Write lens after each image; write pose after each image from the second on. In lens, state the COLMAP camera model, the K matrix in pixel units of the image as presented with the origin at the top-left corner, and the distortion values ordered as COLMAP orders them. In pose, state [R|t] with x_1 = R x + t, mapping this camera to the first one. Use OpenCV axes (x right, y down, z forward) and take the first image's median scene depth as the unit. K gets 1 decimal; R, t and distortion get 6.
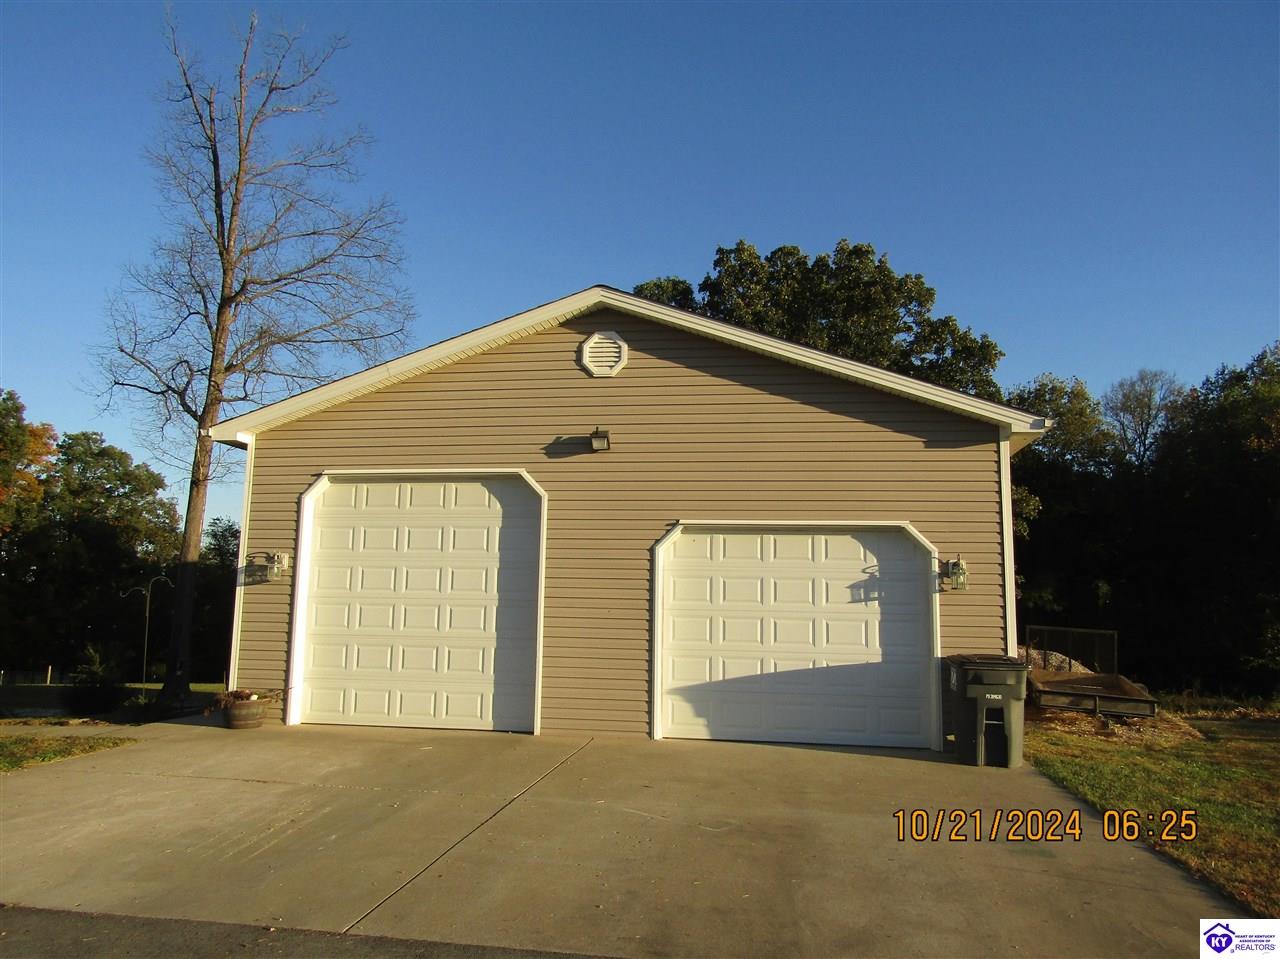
lens RADIAL K [[914.4, 0, 640.7], [0, 914.4, 486.7], [0, 0, 1]] dist [-0.017839, 0.006672]
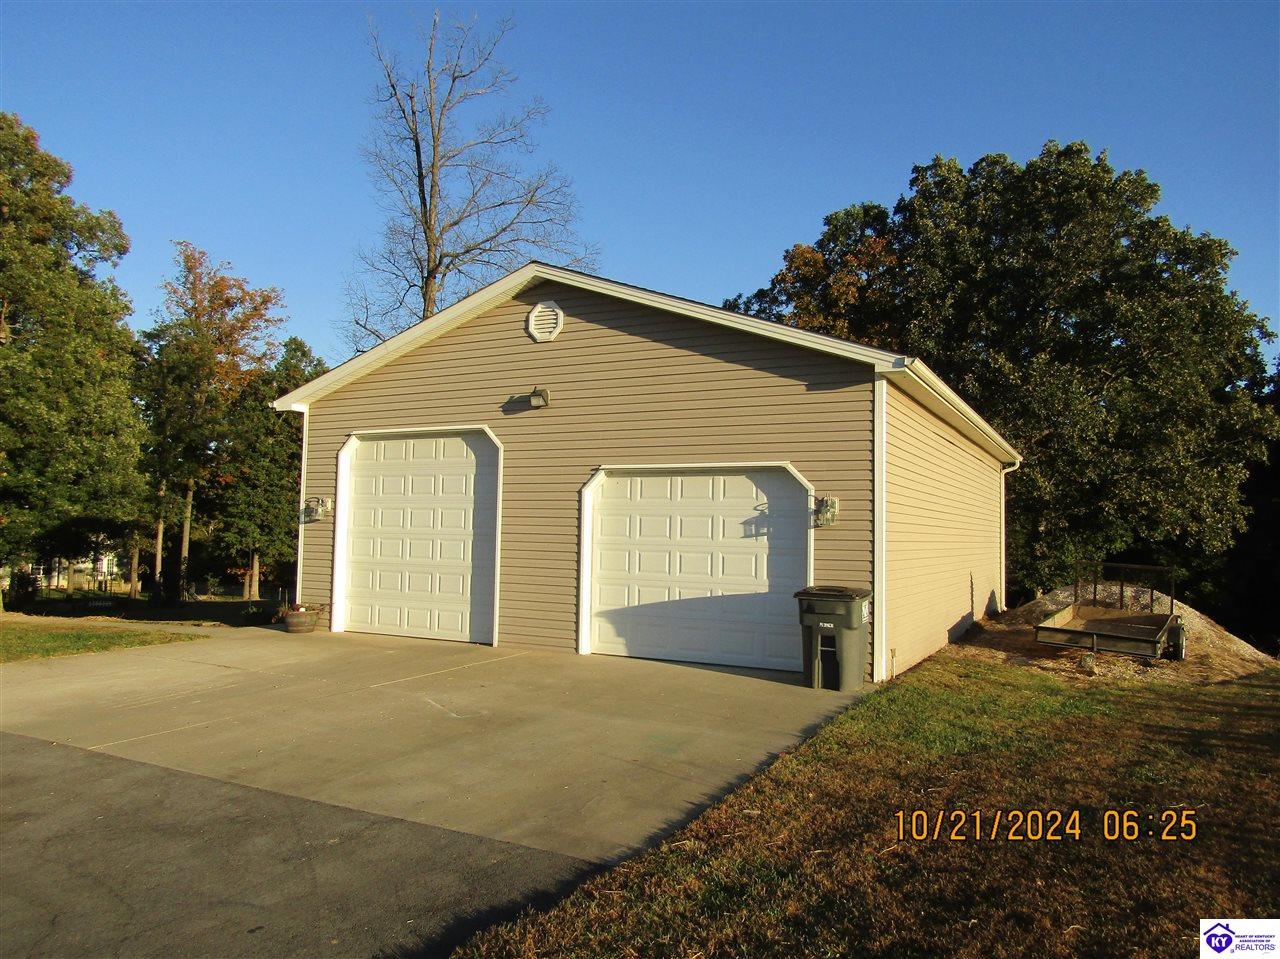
lens RADIAL K [[914.4, 0, 639.7], [0, 914.4, 487.2], [0, 0, 1]] dist [-0.017839, 0.006672]
pose [[0.948255, -0.016459, -0.317083, 0.430181], [0.039754, 0.996951, 0.067138, -0.010103], [0.315011, -0.076270, 0.946018, -0.059949]]
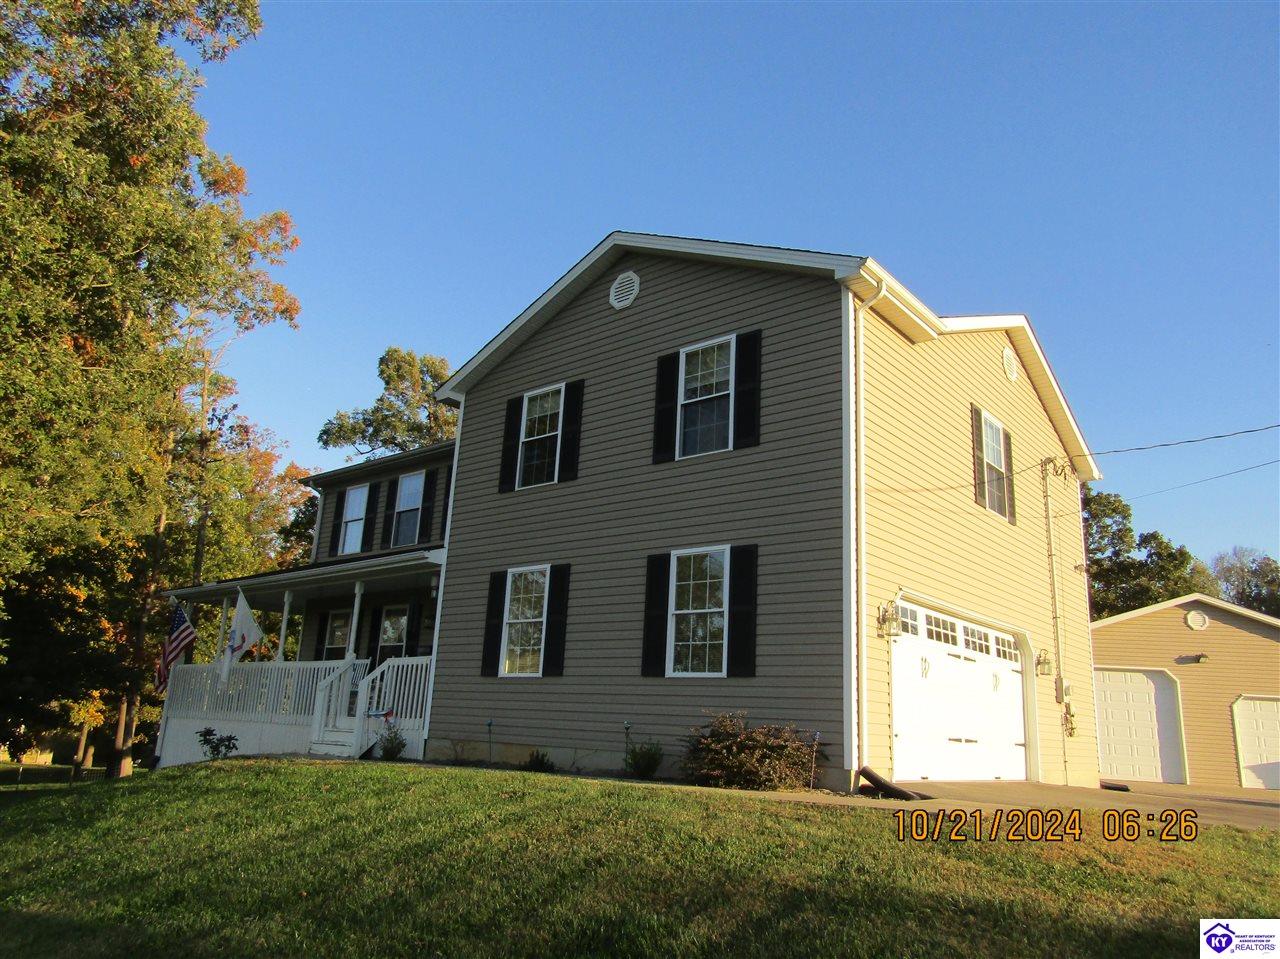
lens RADIAL K [[914.4, 0, 637.3], [0, 914.4, 475.6], [0, 0, 1]] dist [-0.017839, 0.006672]
pose [[0.999195, 0.035052, -0.019538, -1.446758], [-0.037524, 0.988669, -0.145348, -0.118160], [0.014222, 0.145964, 0.989188, -1.389227]]
